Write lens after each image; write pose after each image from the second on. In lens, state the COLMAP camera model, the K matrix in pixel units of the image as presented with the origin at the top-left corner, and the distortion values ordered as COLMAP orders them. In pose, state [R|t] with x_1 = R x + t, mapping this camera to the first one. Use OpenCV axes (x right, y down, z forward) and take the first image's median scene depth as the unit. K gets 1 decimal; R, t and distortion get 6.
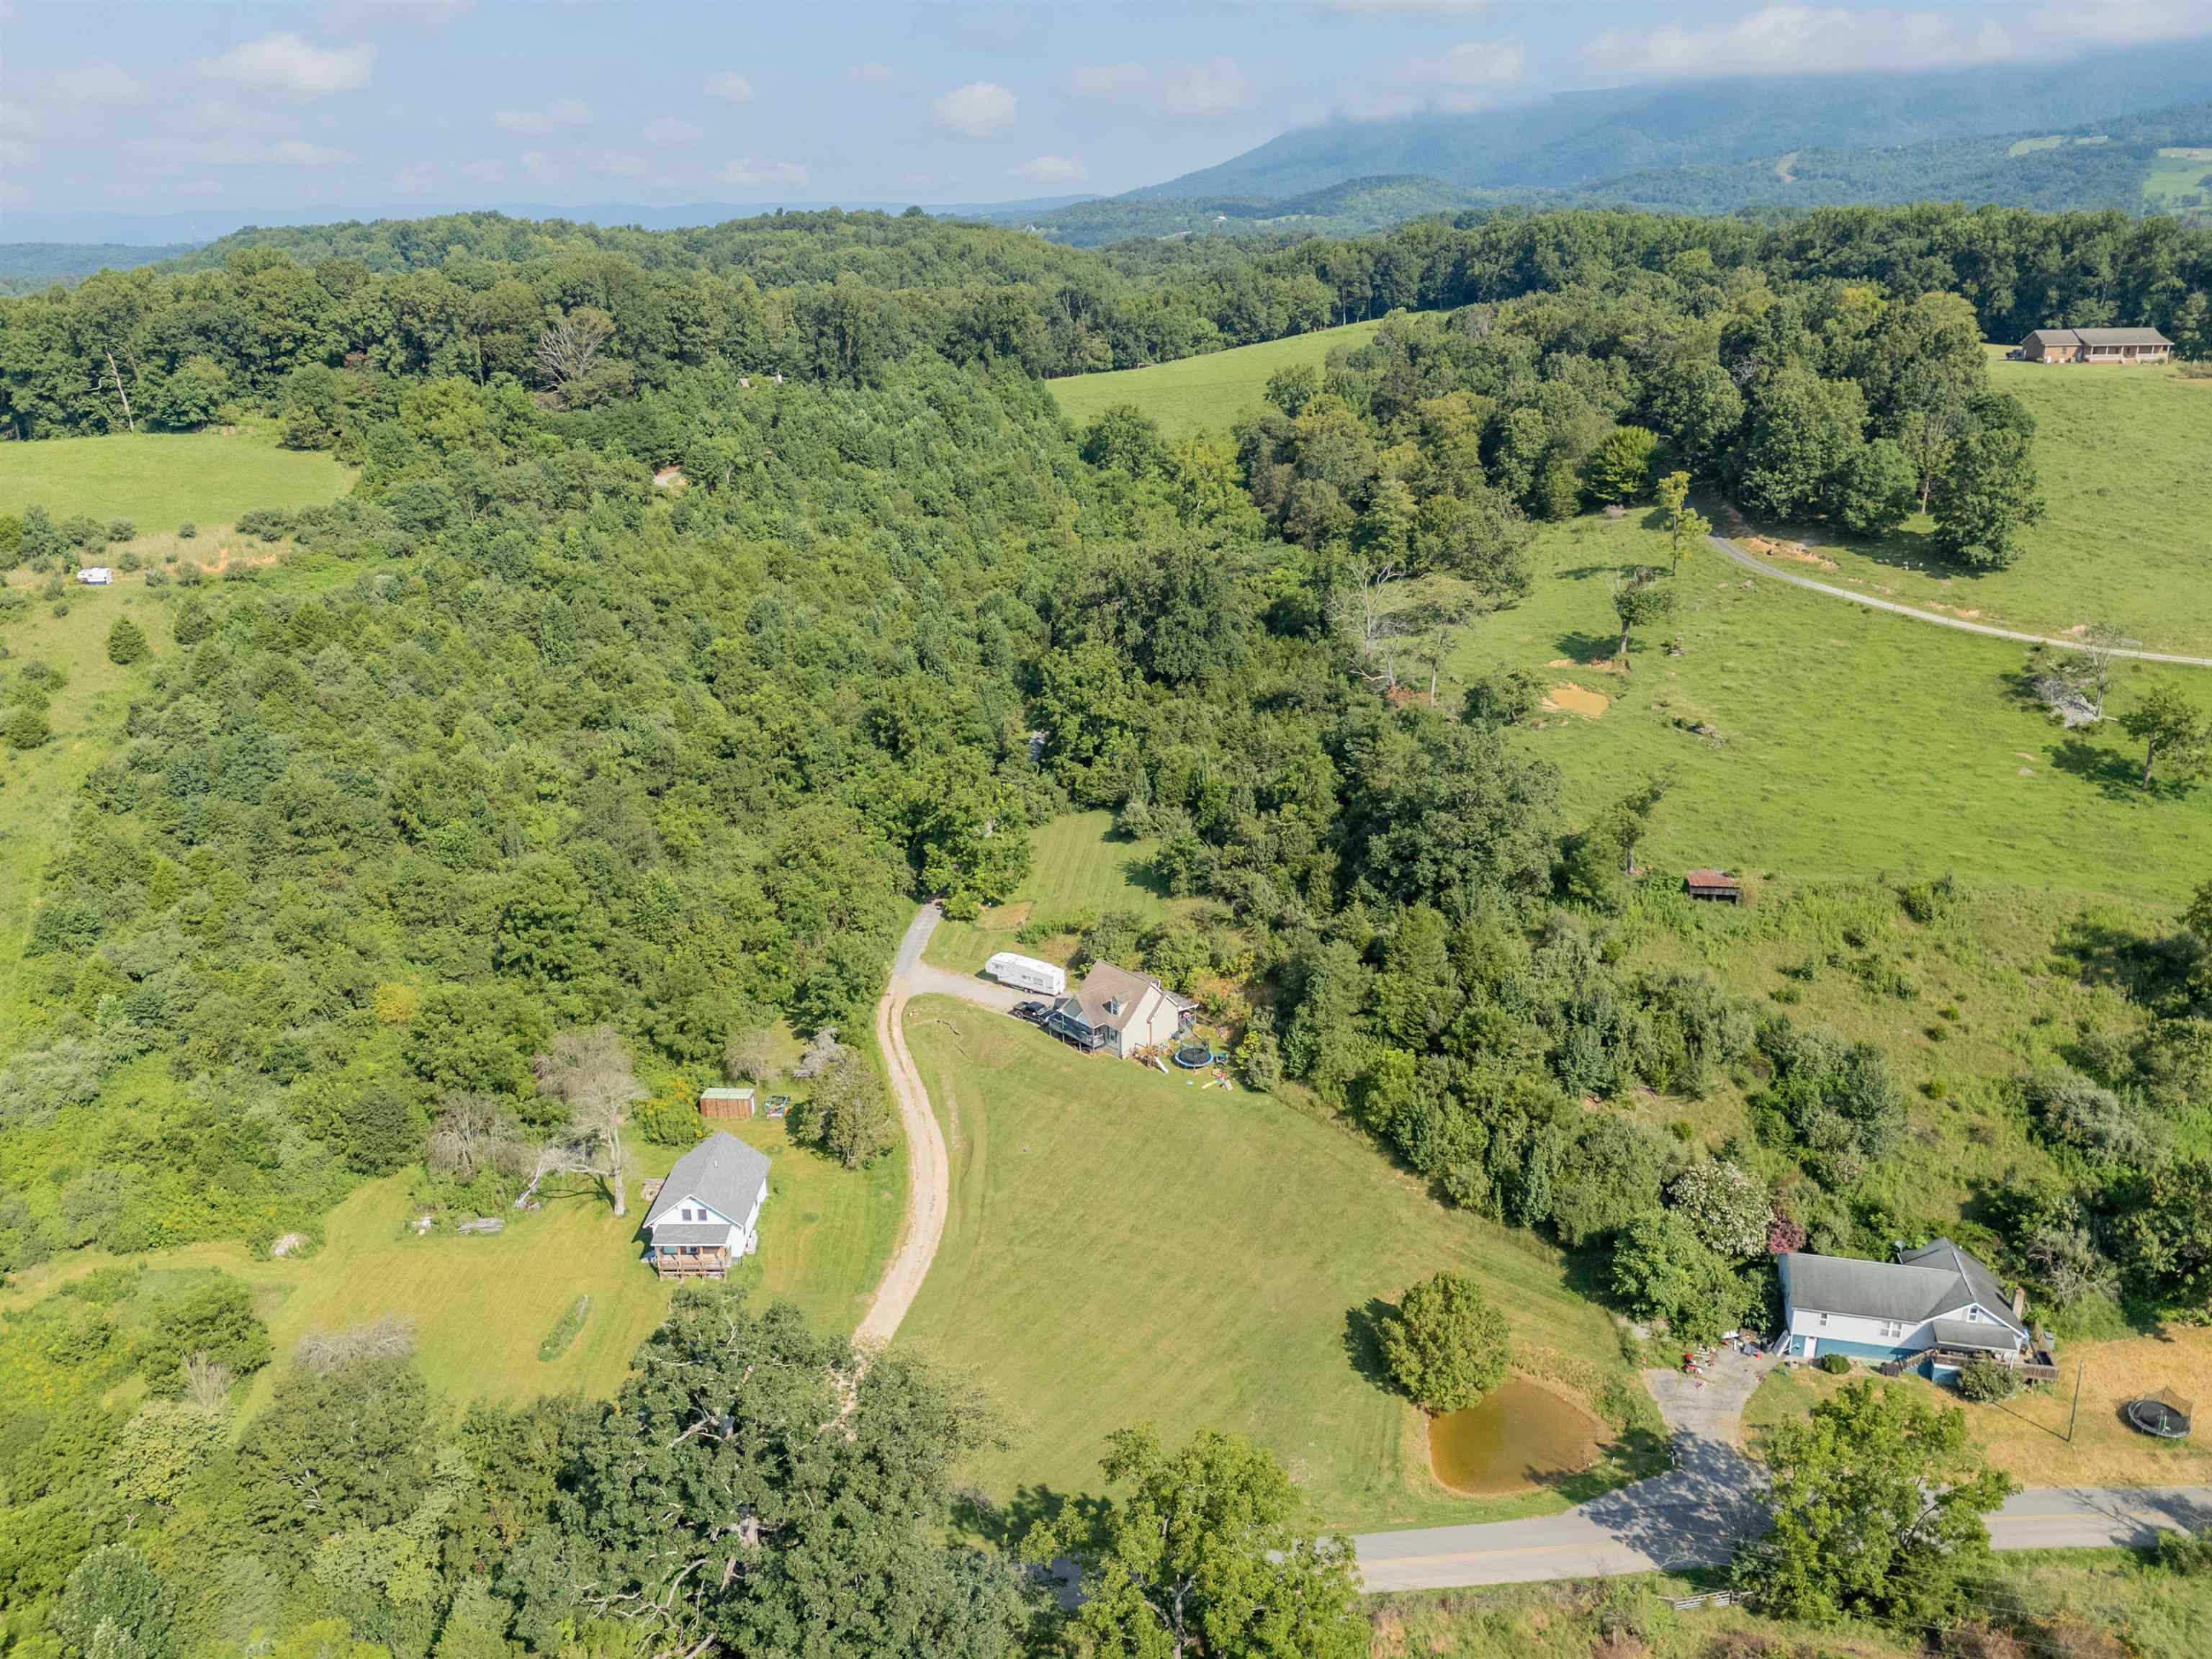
lens RADIAL K [[1626.0, 0, 1112.4], [0, 1626.0, 825.7], [0, 0, 1]] dist [0.081850, -0.080304]
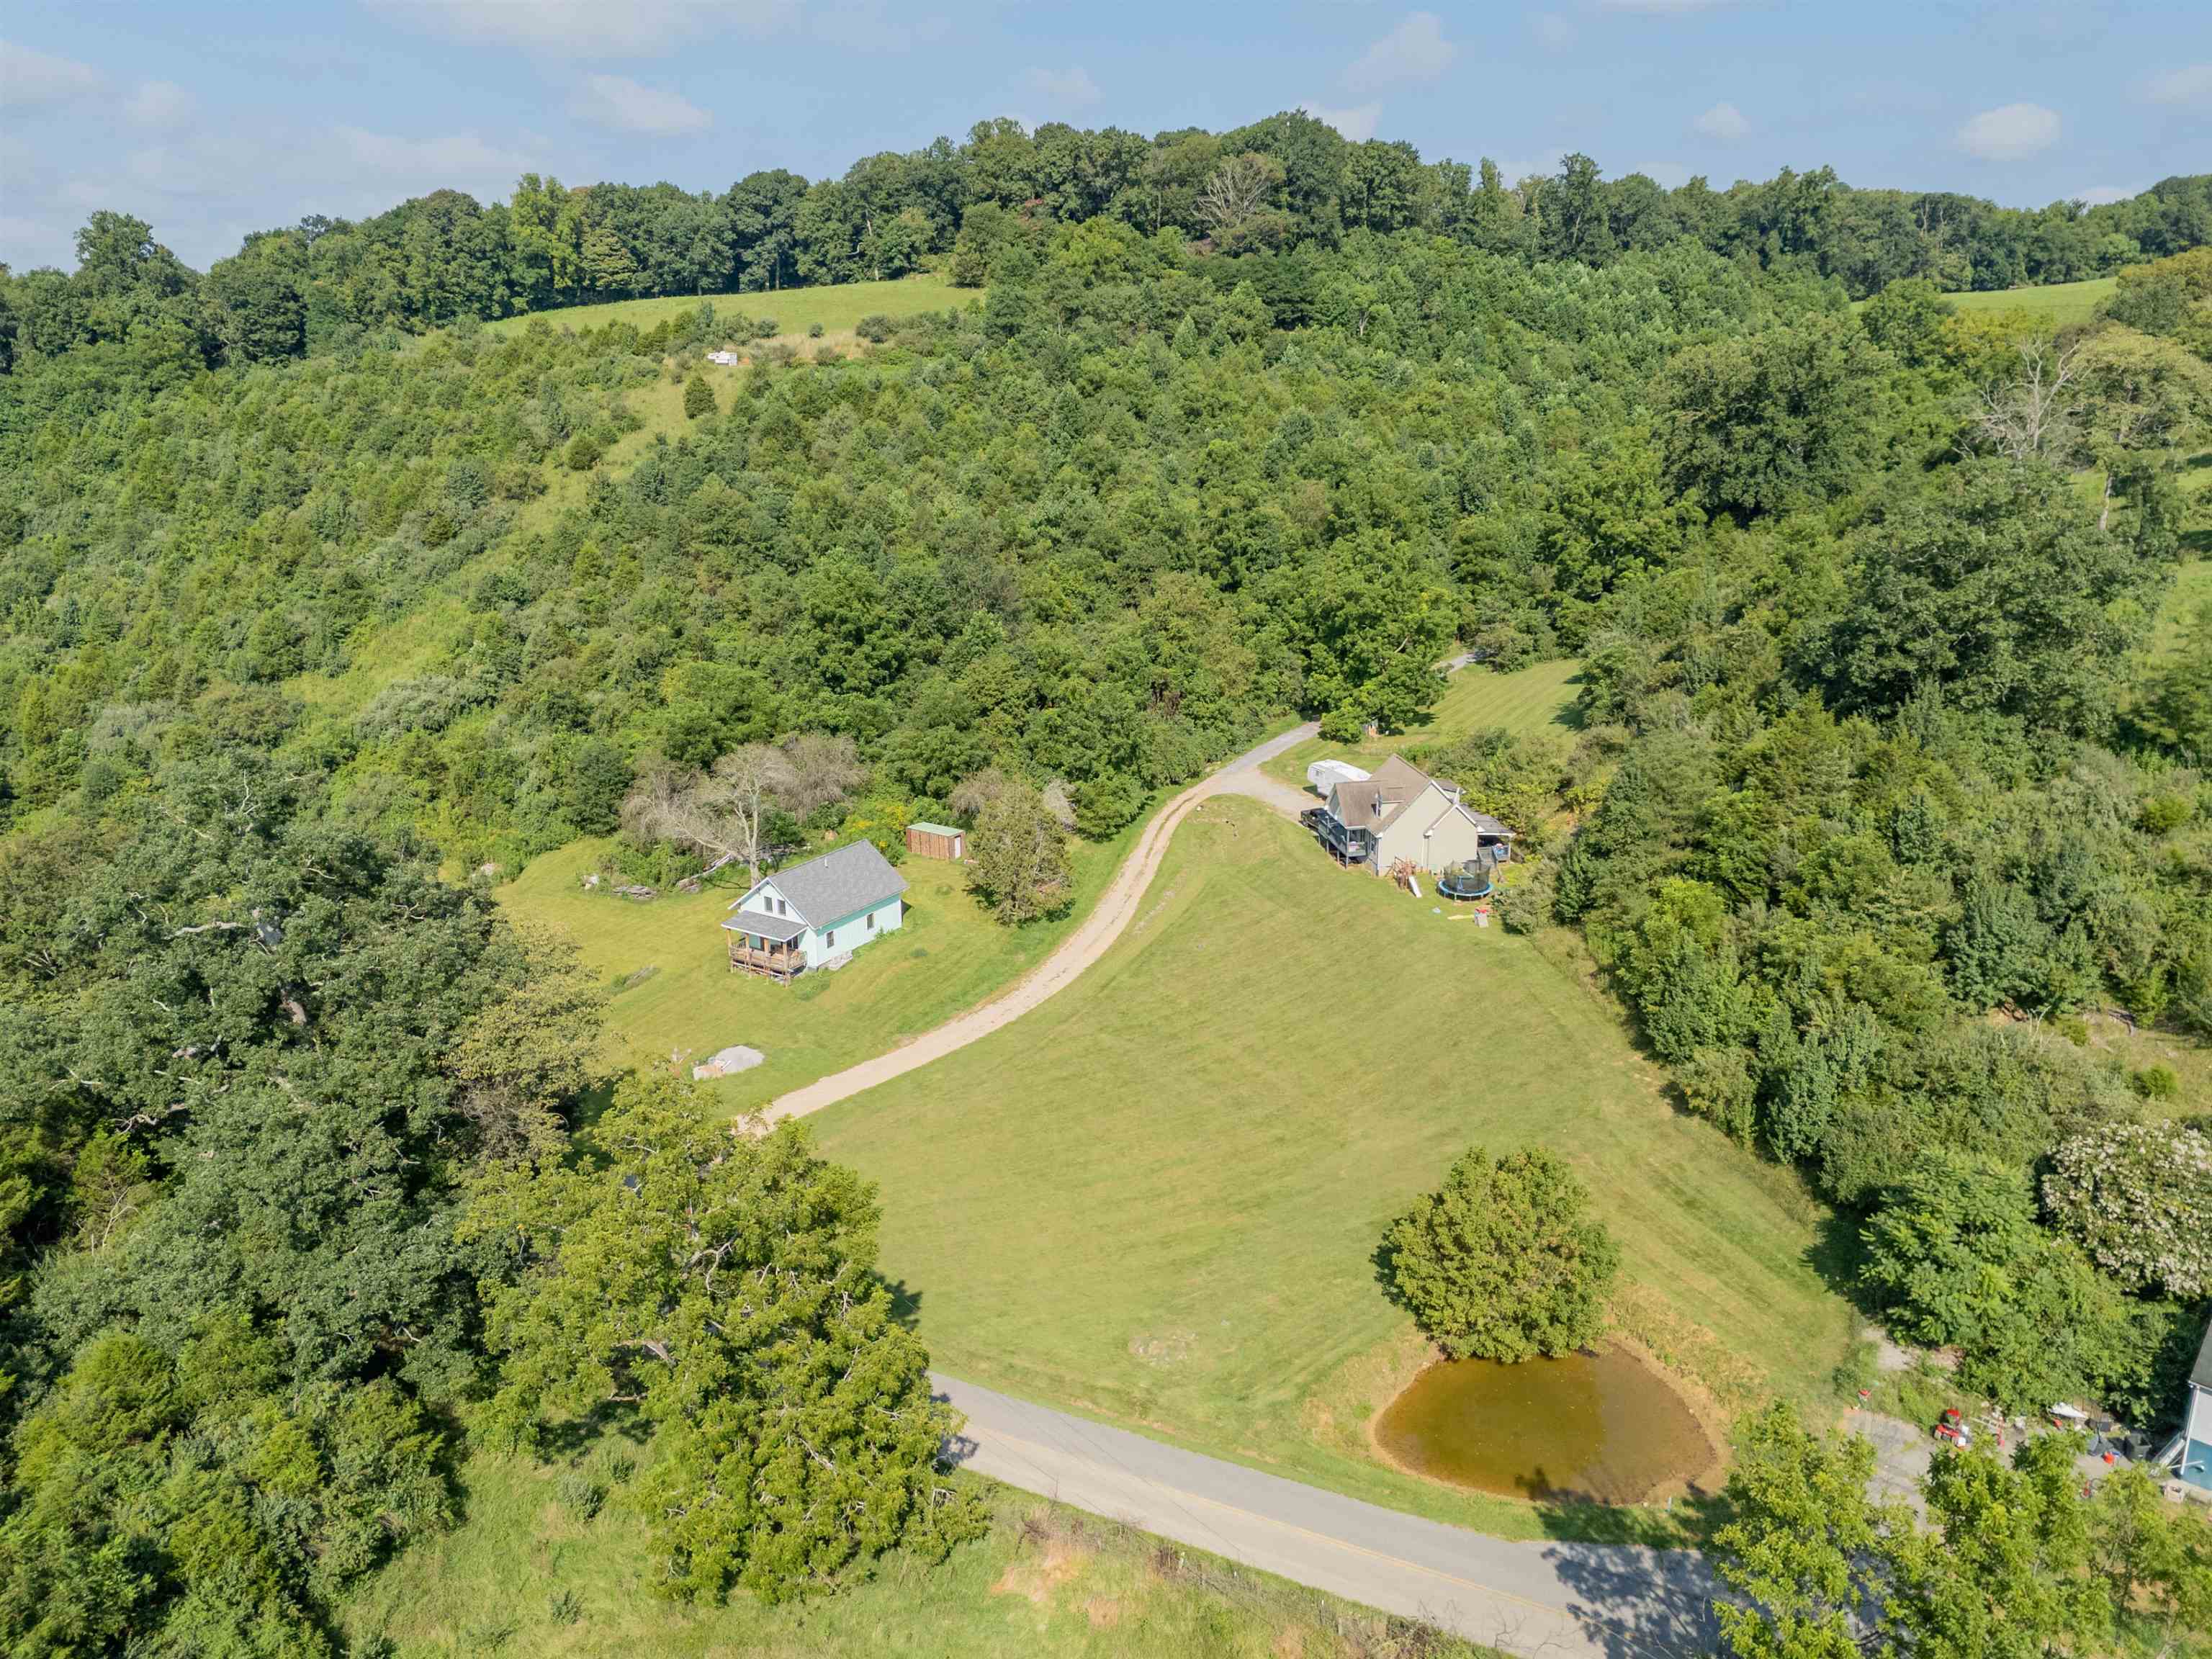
lens RADIAL K [[1626.0, 0, 1112.4], [0, 1626.0, 825.7], [0, 0, 1]] dist [0.081850, -0.080304]
pose [[0.853703, 0.154681, -0.497258, 0.283418], [-0.169528, 0.985404, 0.015477, 0.136918], [0.492394, 0.071087, 0.867465, 0.306655]]
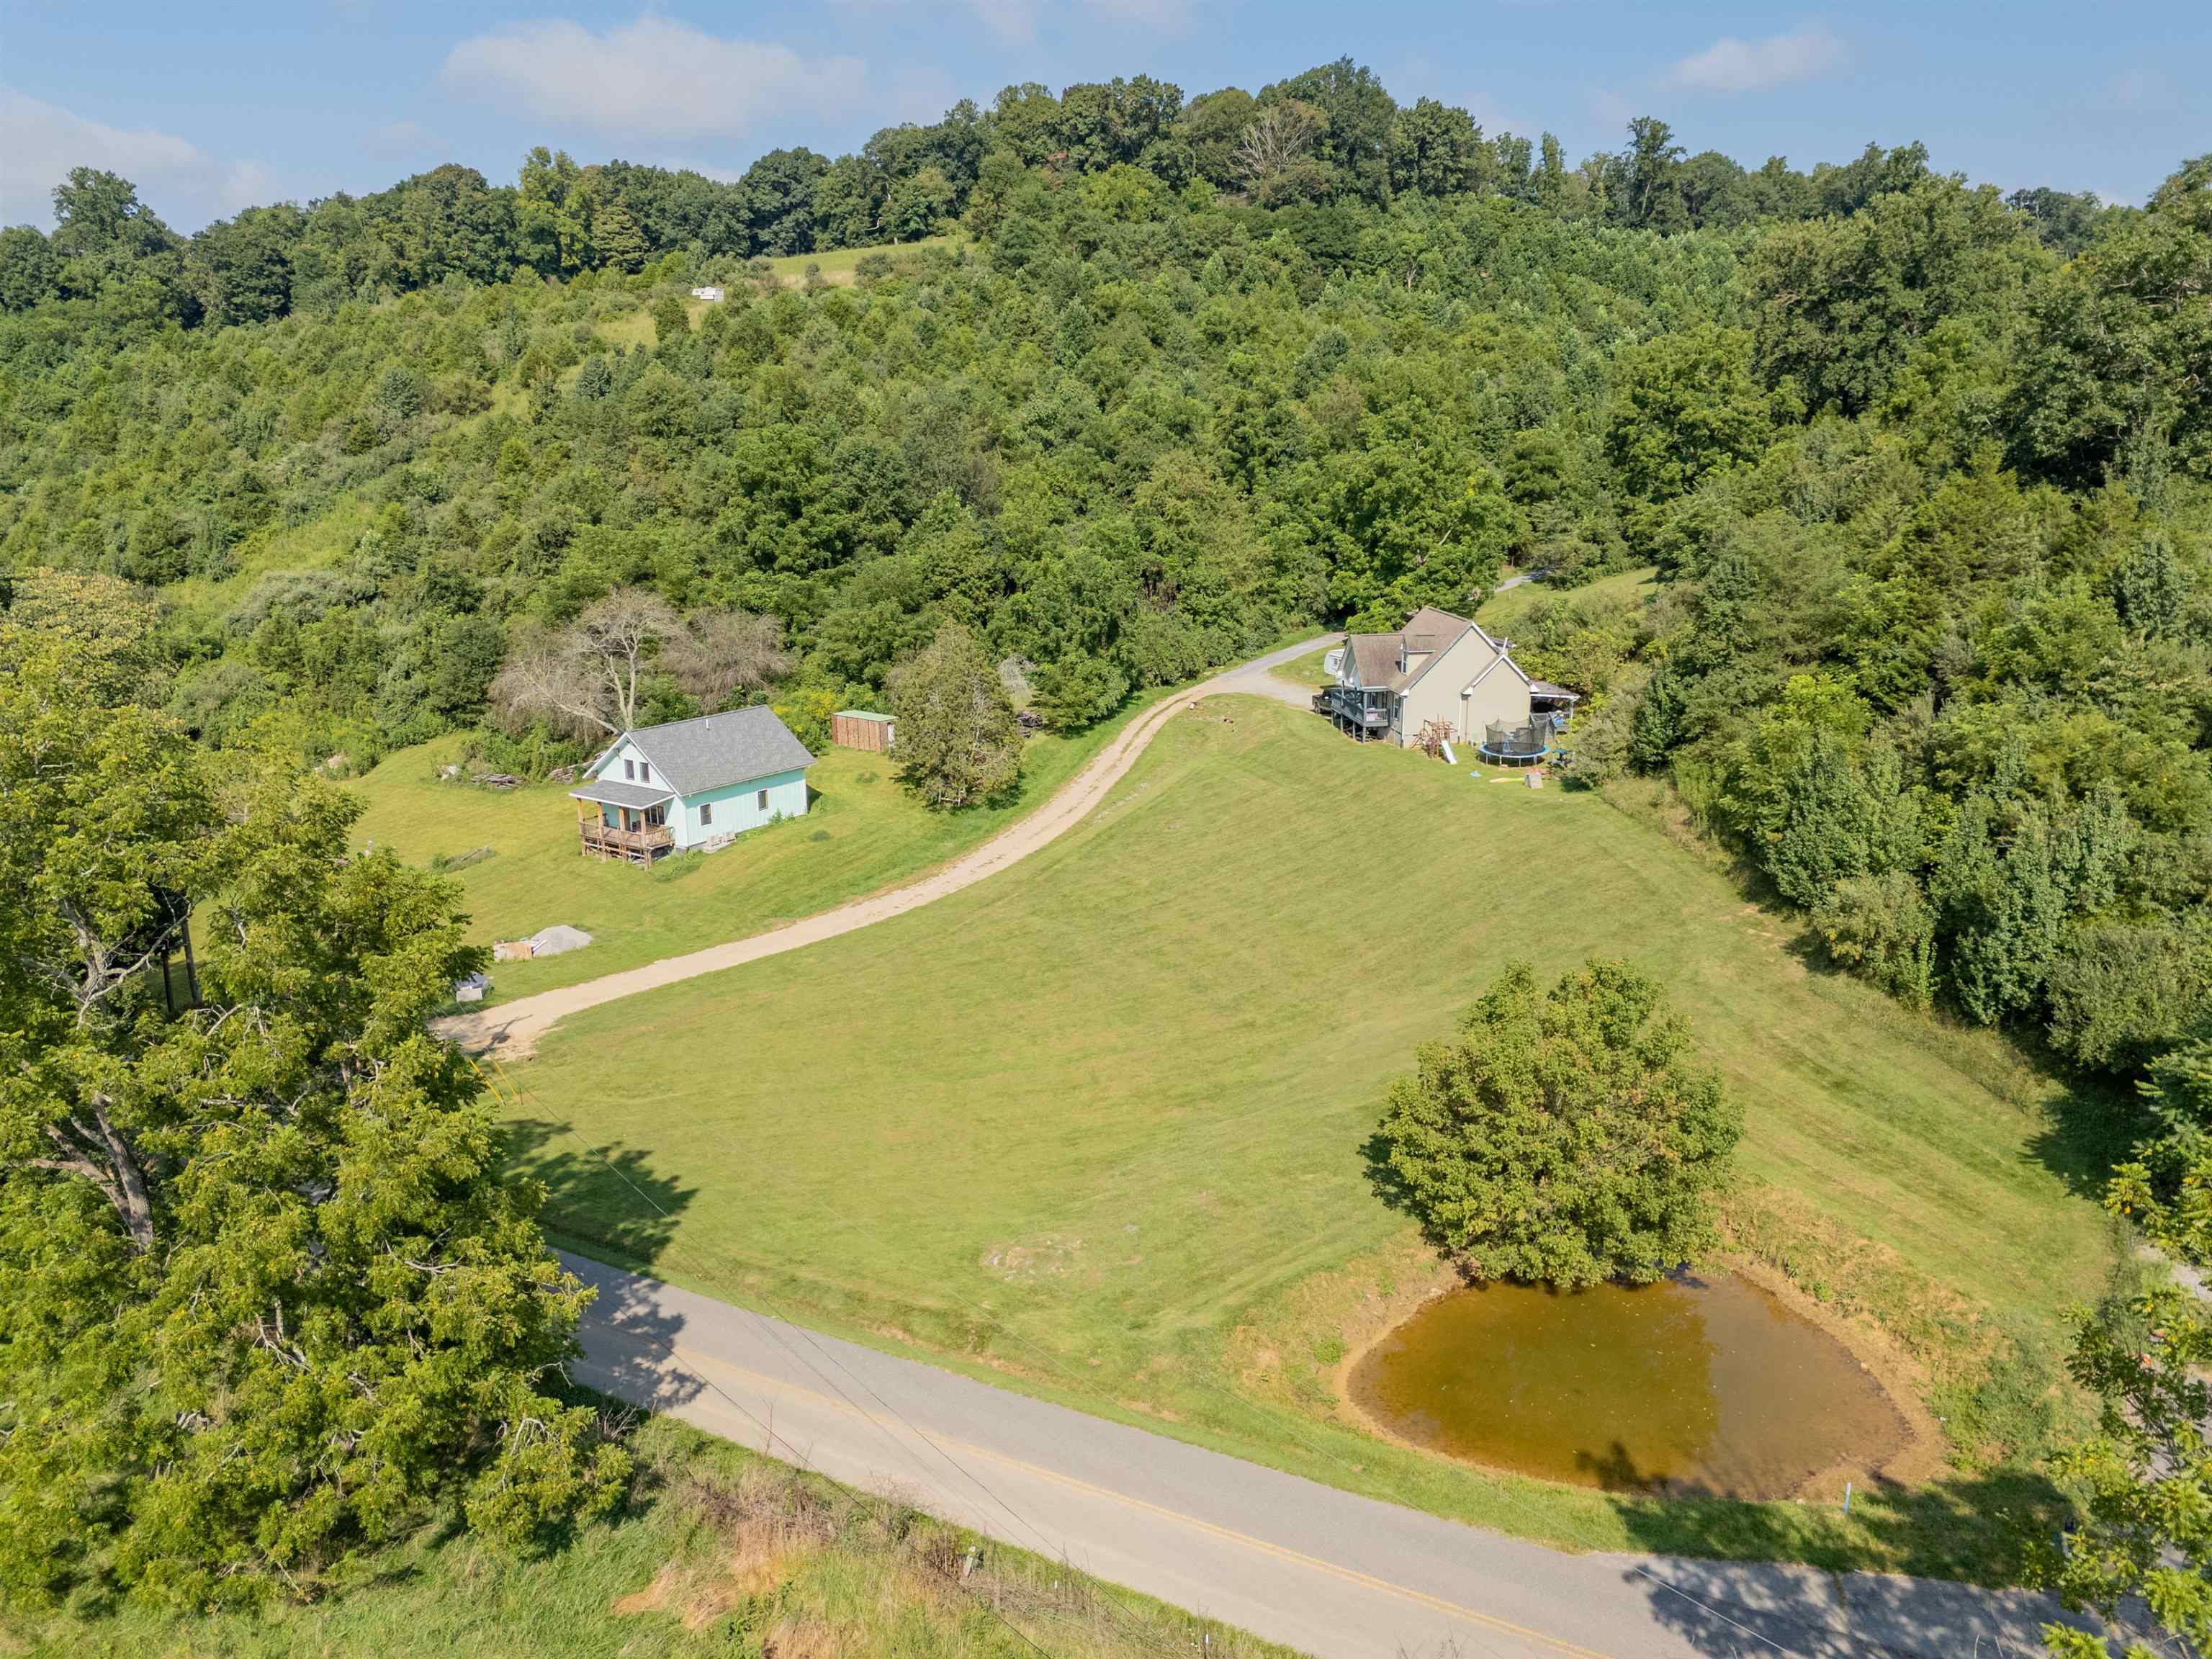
lens RADIAL K [[1626.0, 0, 1112.4], [0, 1626.0, 825.7], [0, 0, 1]] dist [0.081850, -0.080304]
pose [[0.833329, 0.140885, -0.534523, 0.249118], [-0.182694, 0.982832, -0.025775, 0.216483], [0.521715, 0.119133, 0.844761, 0.476146]]
